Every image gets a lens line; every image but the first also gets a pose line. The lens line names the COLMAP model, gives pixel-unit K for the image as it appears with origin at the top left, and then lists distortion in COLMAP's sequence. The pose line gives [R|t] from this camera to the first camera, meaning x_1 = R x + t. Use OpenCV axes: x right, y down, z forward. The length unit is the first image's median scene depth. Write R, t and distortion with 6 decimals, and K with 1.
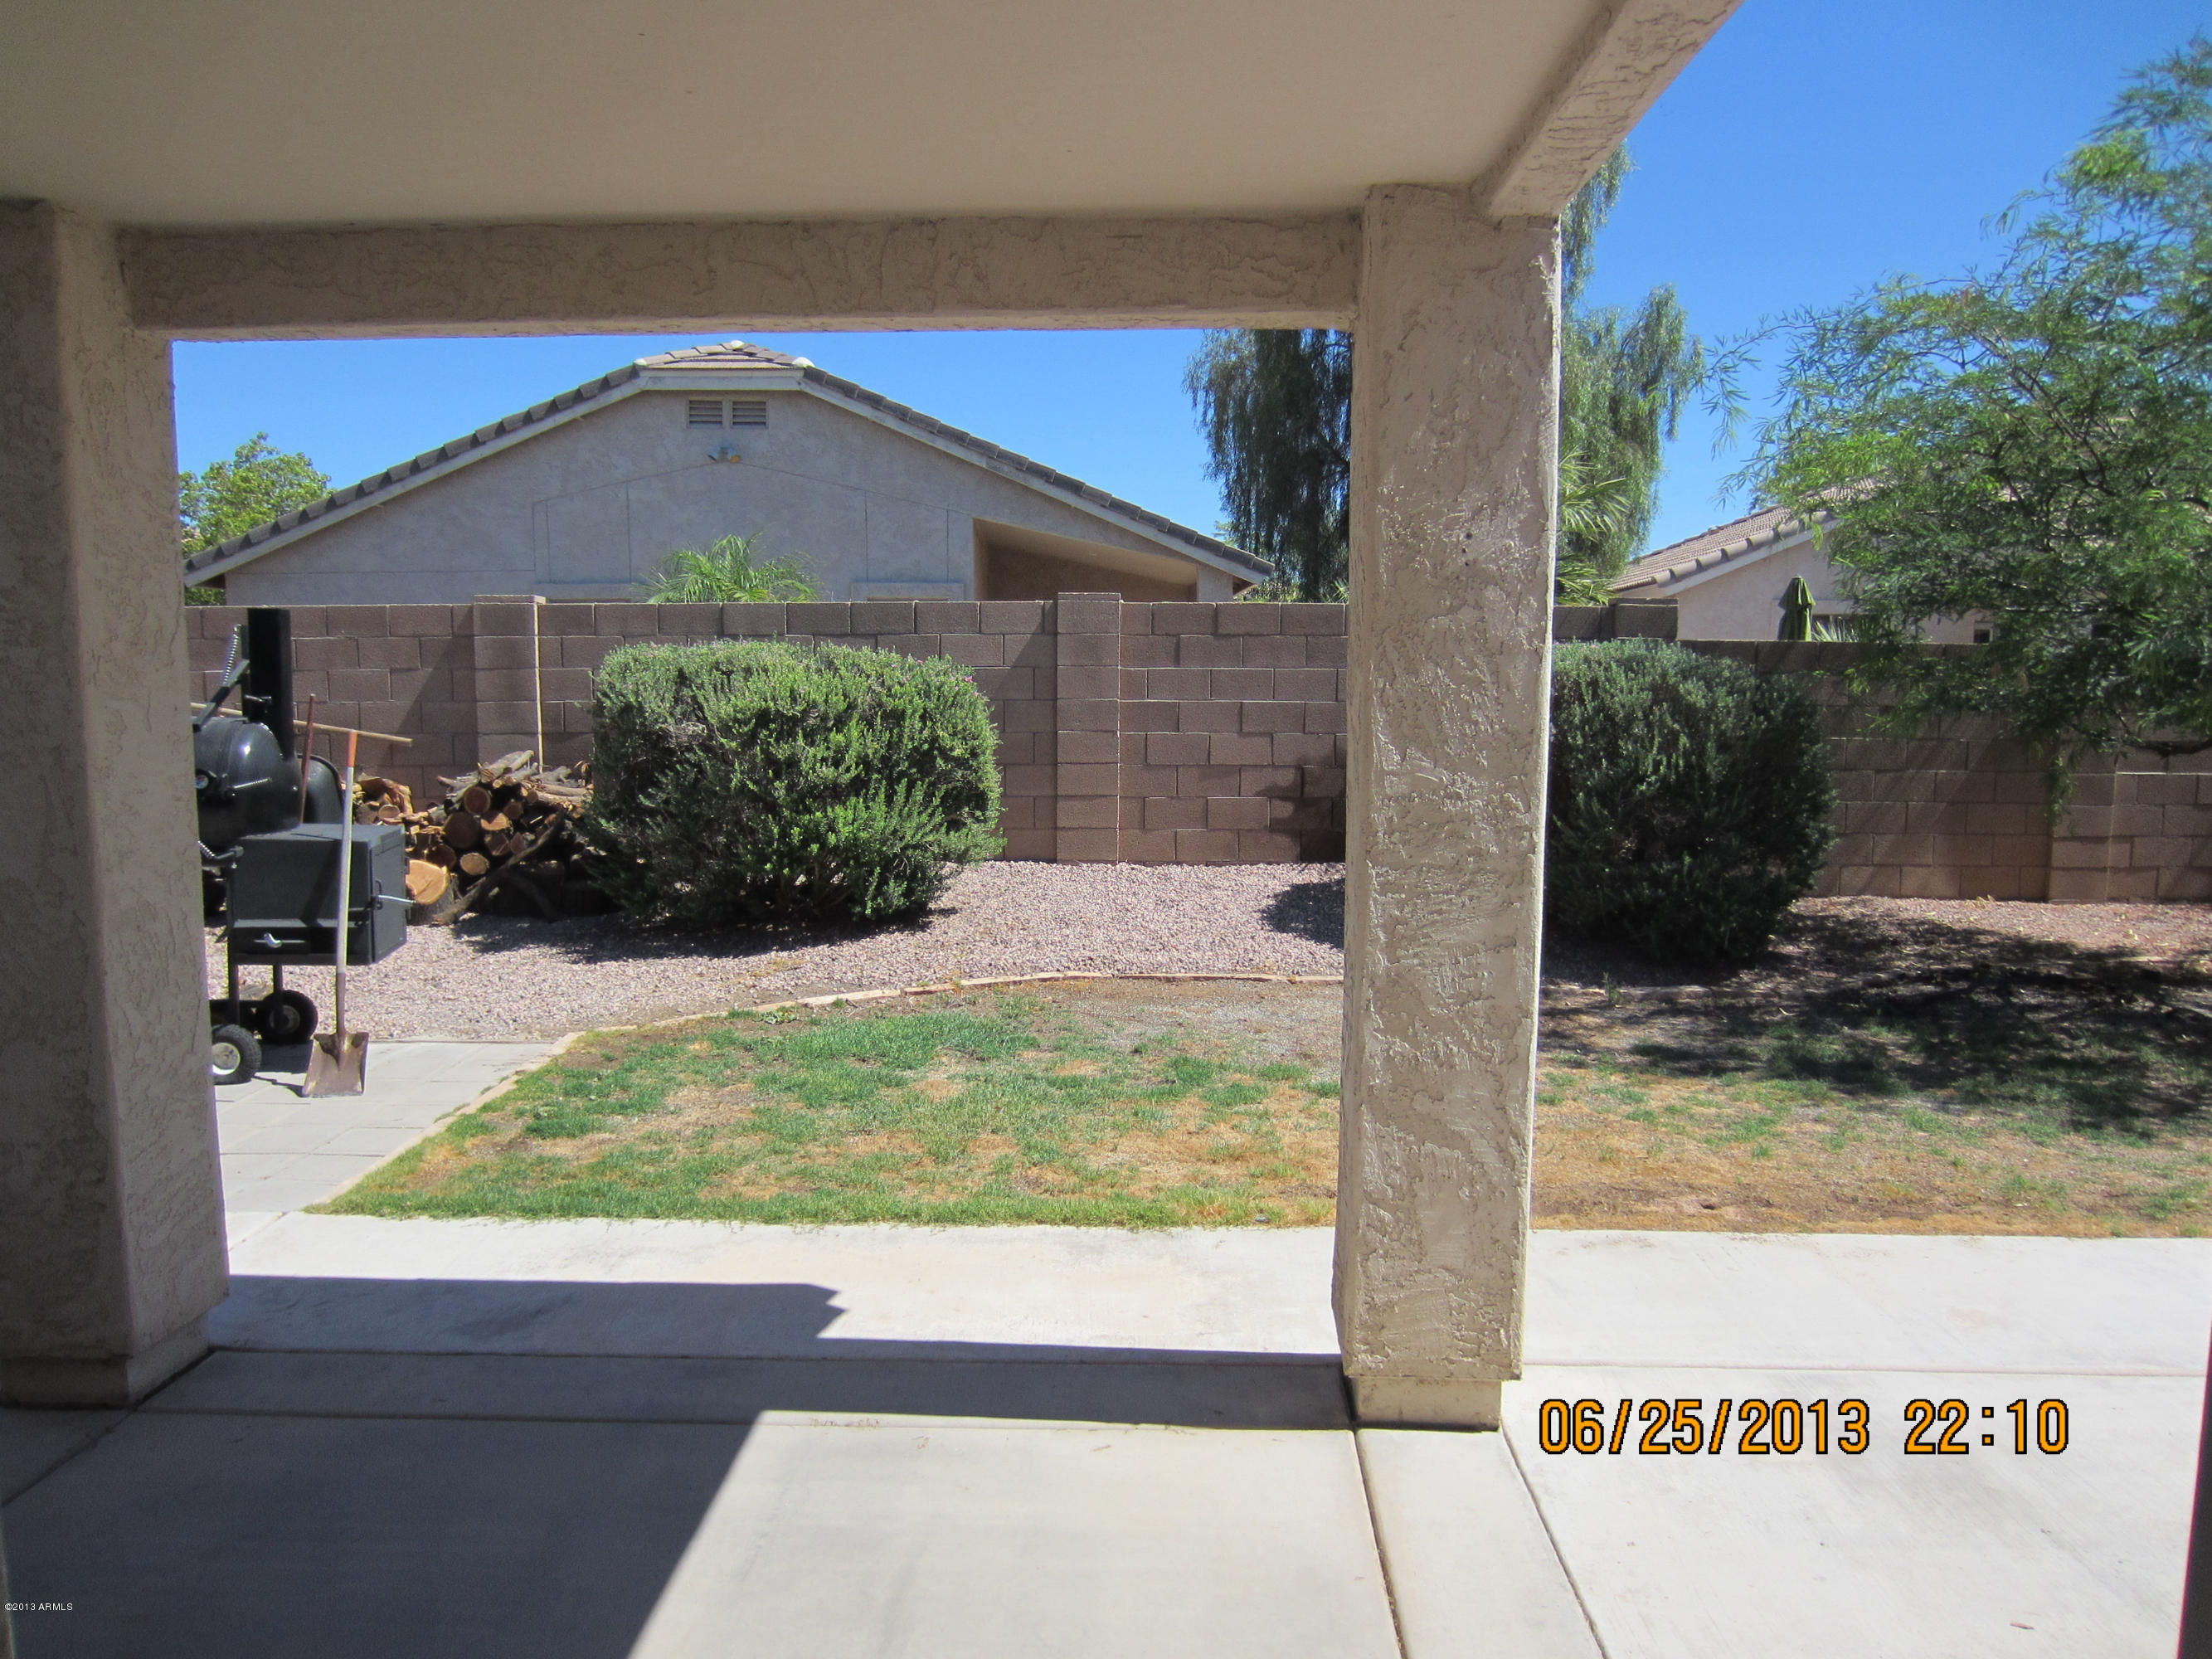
lens RADIAL K [[1559.6, 0, 1112.2], [0, 1559.6, 821.3], [0, 0, 1]] dist [-0.040017, 0.015304]
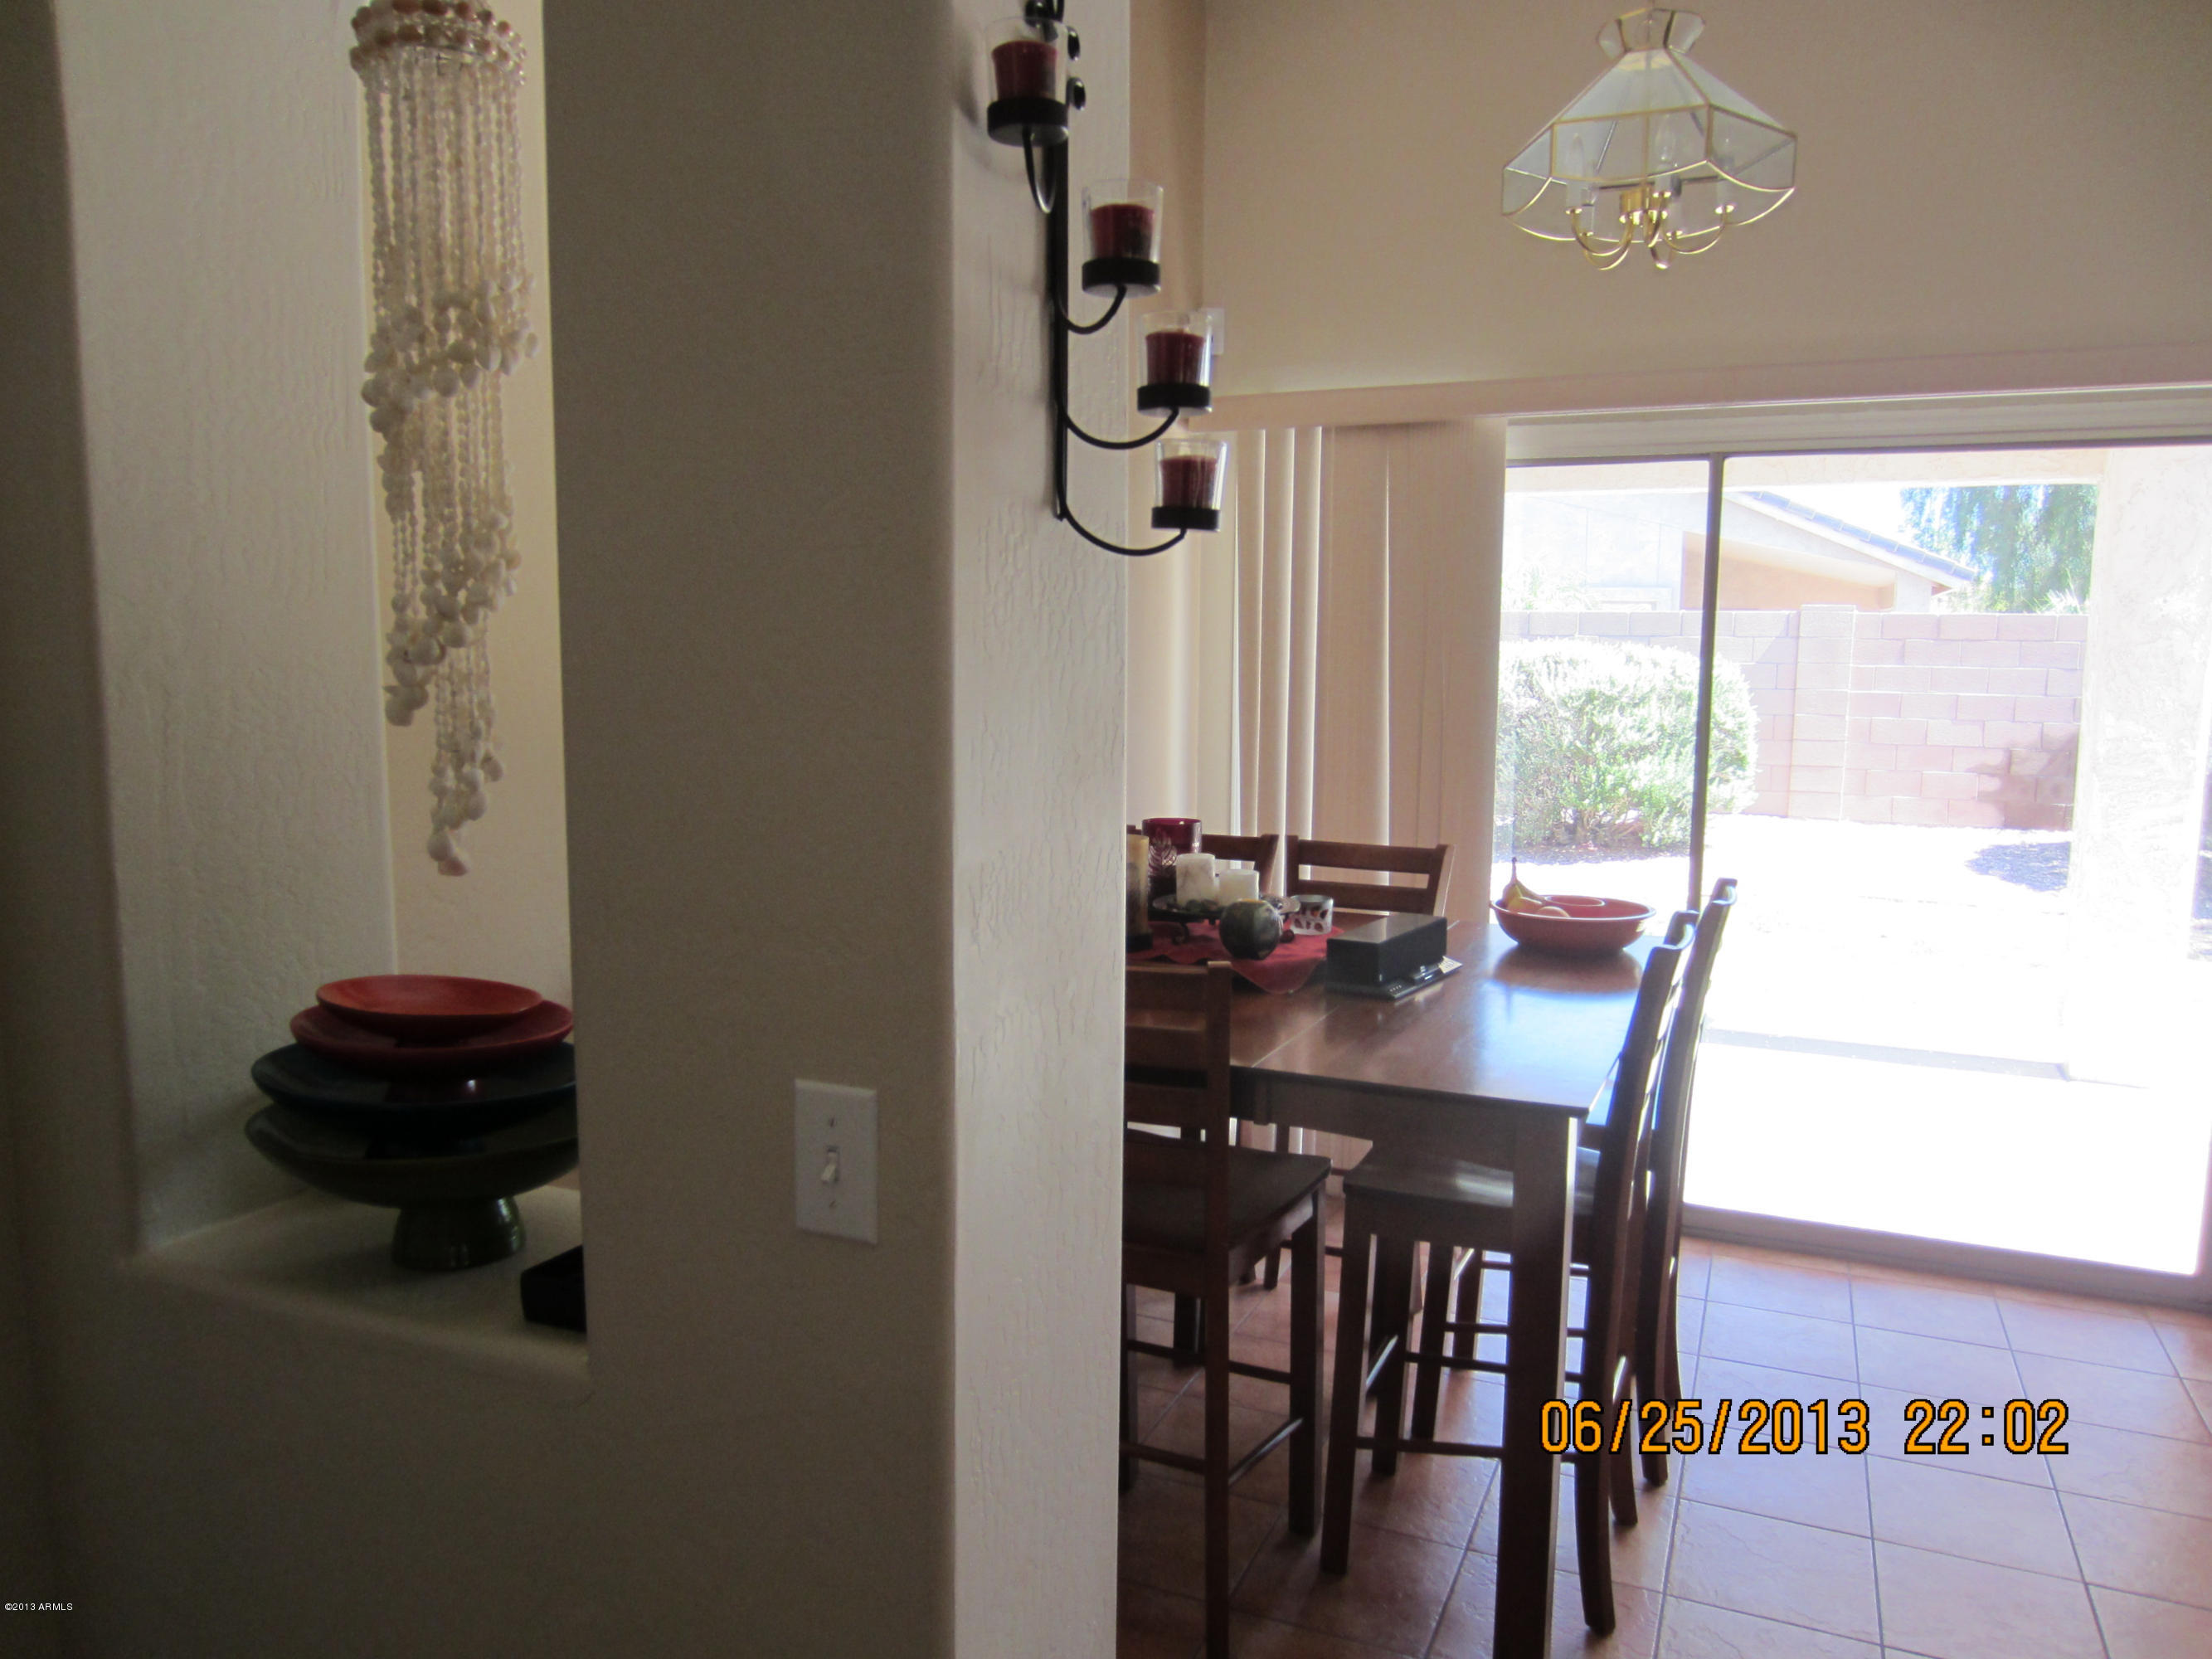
lens RADIAL K [[1559.6, 0, 1112.2], [0, 1559.6, 821.3], [0, 0, 1]] dist [-0.040017, 0.015304]
pose [[0.926380, 0.054168, -0.372675, -0.111157], [-0.051534, 0.998526, 0.017035, 0.052719], [0.373048, 0.003424, 0.927806, -0.544077]]
